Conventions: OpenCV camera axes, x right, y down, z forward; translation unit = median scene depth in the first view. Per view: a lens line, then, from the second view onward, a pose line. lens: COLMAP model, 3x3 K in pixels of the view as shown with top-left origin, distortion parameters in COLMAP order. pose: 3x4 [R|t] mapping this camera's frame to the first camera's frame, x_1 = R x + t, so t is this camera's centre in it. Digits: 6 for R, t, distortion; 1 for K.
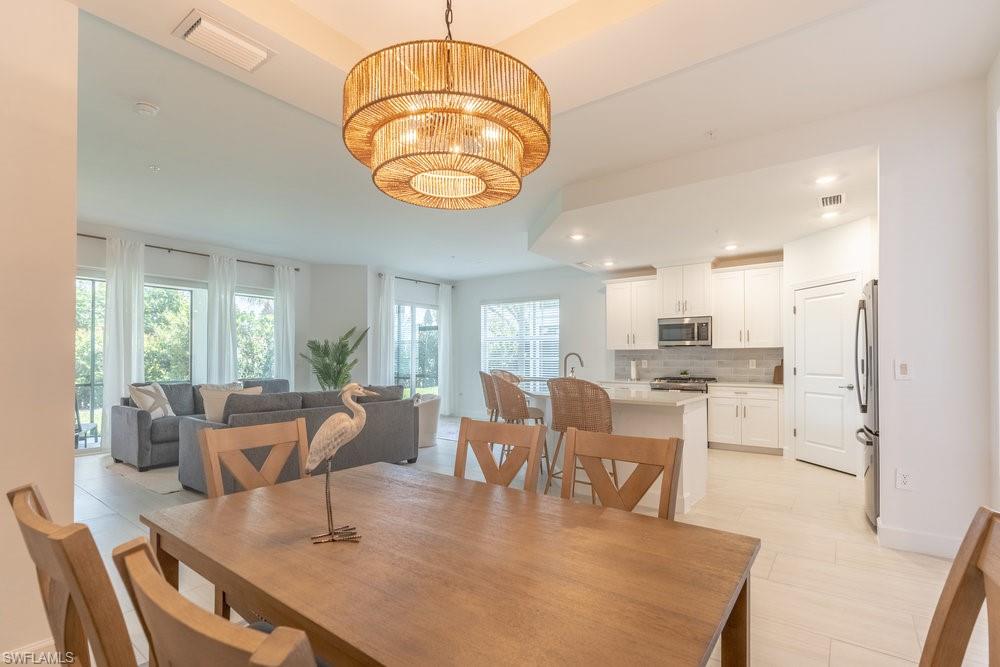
lens RADIAL K [[467.1, 0, 503.4], [0, 467.1, 359.0], [0, 0, 1]] dist [0.002029, 0.000011]
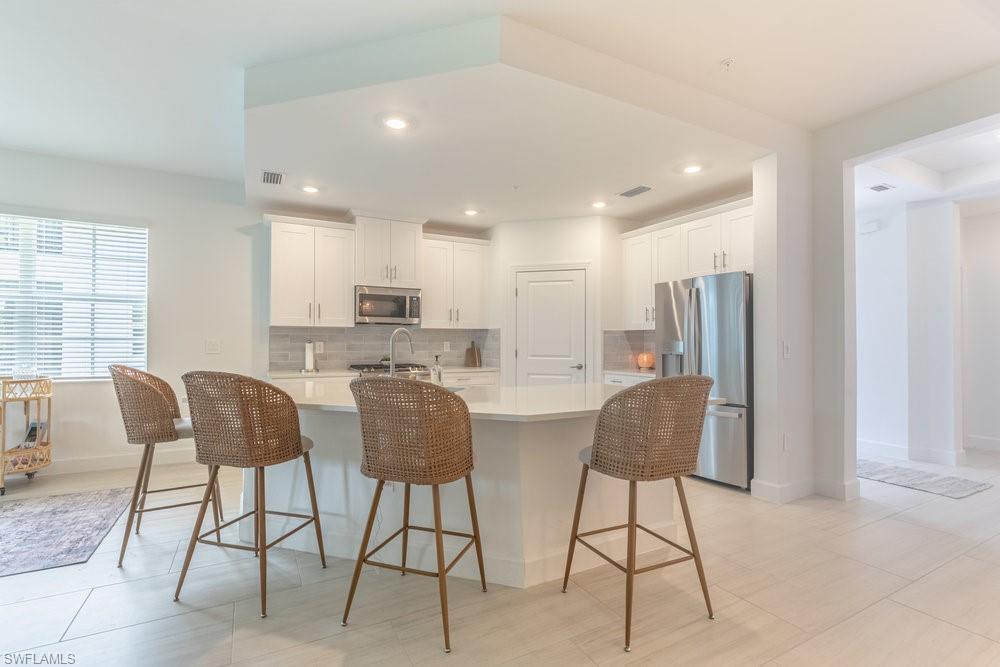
lens RADIAL K [[467.7, 0, 494.8], [0, 467.7, 332.4], [0, 0, 1]] dist [-0.001966, 0.000363]
pose [[0.428463, 0.018313, 0.903374, -0.246829], [-0.002101, 0.999812, -0.019272, 0.000660], [-0.903557, 0.006359, 0.428421, 0.522085]]
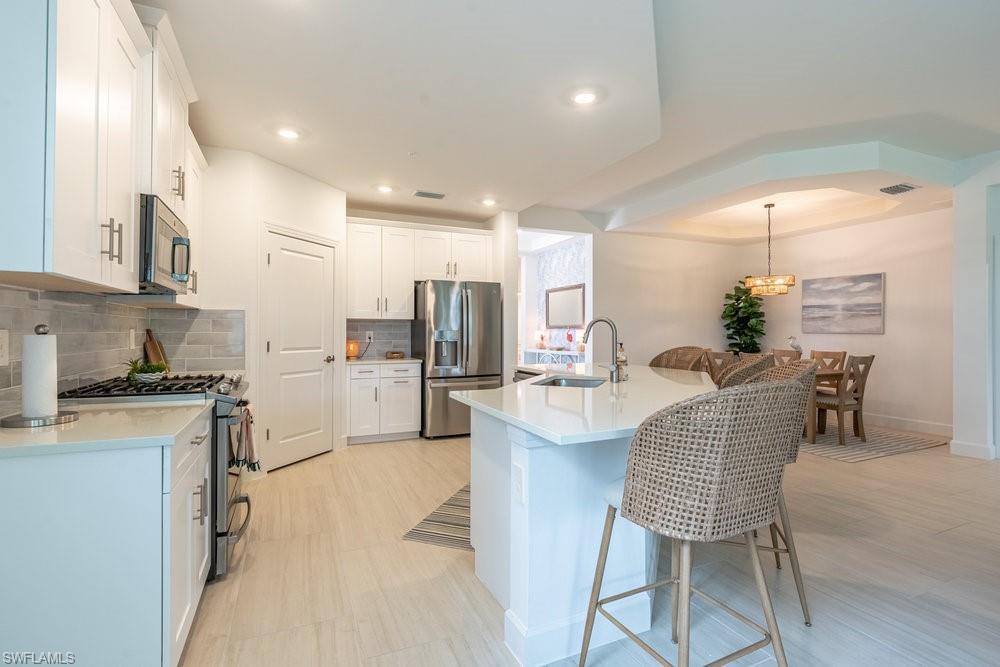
lens RADIAL K [[467.7, 0, 494.8], [0, 467.7, 332.4], [0, 0, 1]] dist [-0.001966, 0.000363]
pose [[-0.871950, -0.002364, 0.489590, -0.009621], [-0.002979, 0.999995, -0.000477, 0.003331], [-0.489587, -0.001874, -0.871953, 1.221863]]
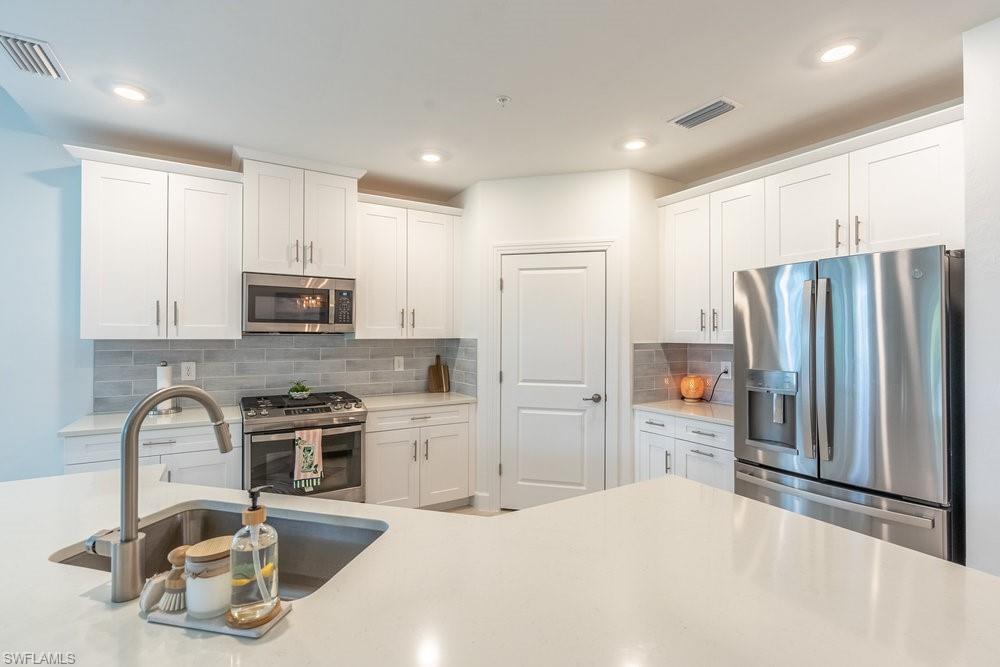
lens RADIAL K [[460.8, 0, 496.0], [0, 460.8, 334.2], [0, 0, 1]] dist [-0.000551, 0.000136]
pose [[0.386329, 0.003020, 0.922356, 0.016288], [-0.003621, 0.999992, -0.001758, -0.027725], [-0.922354, -0.002661, 0.386337, 0.639041]]
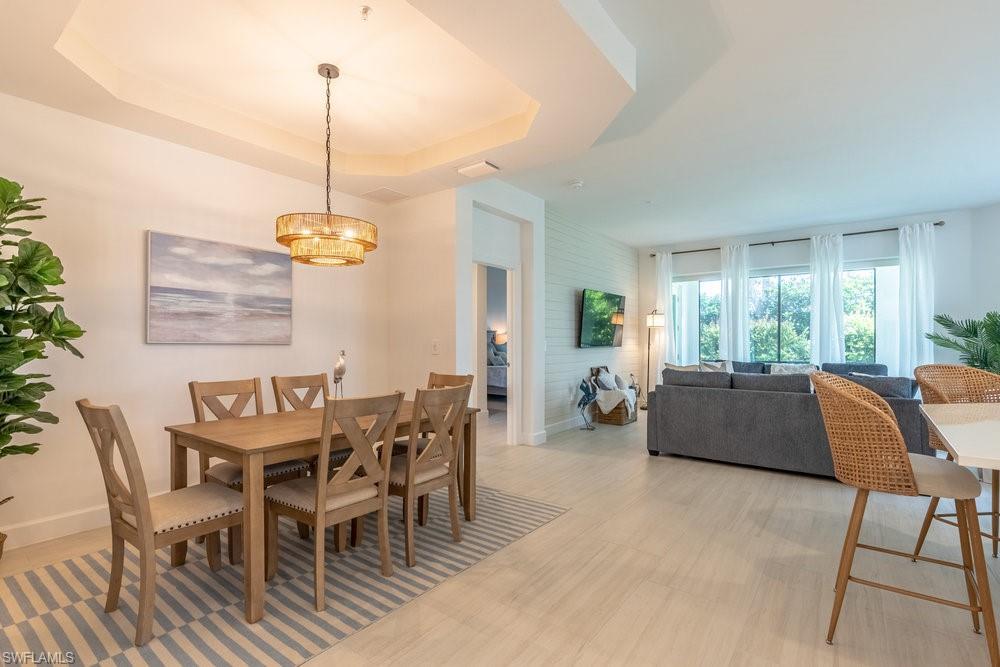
lens RADIAL K [[455.8, 0, 489.7], [0, 455.8, 332.7], [0, 0, 1]] dist [0.003081, 0.000763]
pose [[-0.016143, -0.019438, -0.999681, 0.377208], [0.002974, 0.999806, -0.019489, 0.000244], [0.999865, -0.003288, -0.016082, 0.322251]]
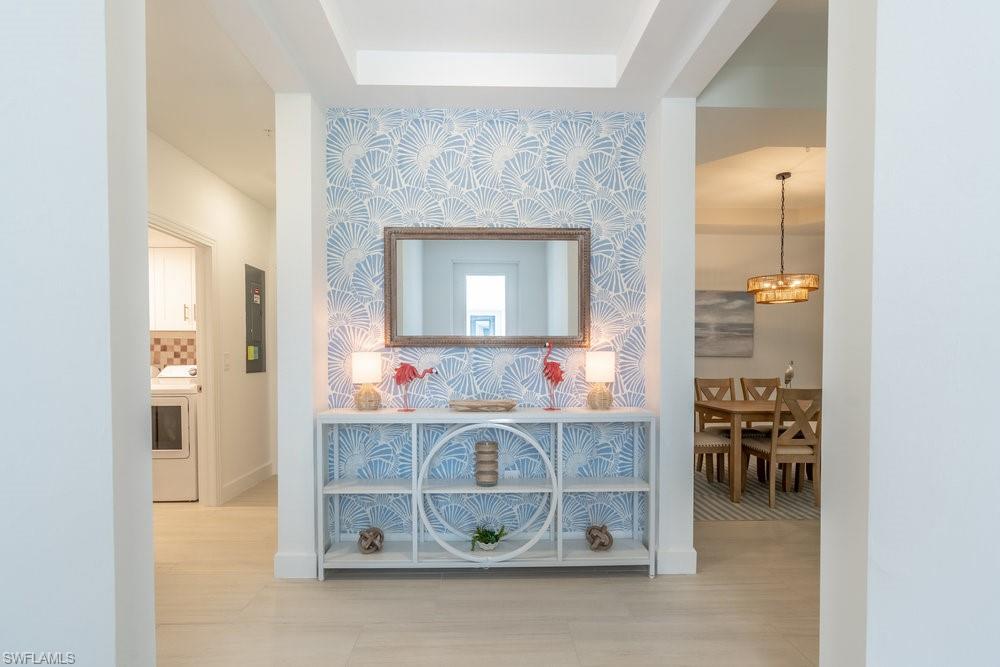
lens RADIAL K [[477.7, 0, 501.2], [0, 477.7, 373.9], [0, 0, 1]] dist [-0.019692, 0.000072]
pose [[-0.780367, 0.024640, -0.624836, 0.682587], [0.000500, 0.999248, 0.038780, 0.000389], [0.625322, 0.029950, -0.779792, 0.441399]]
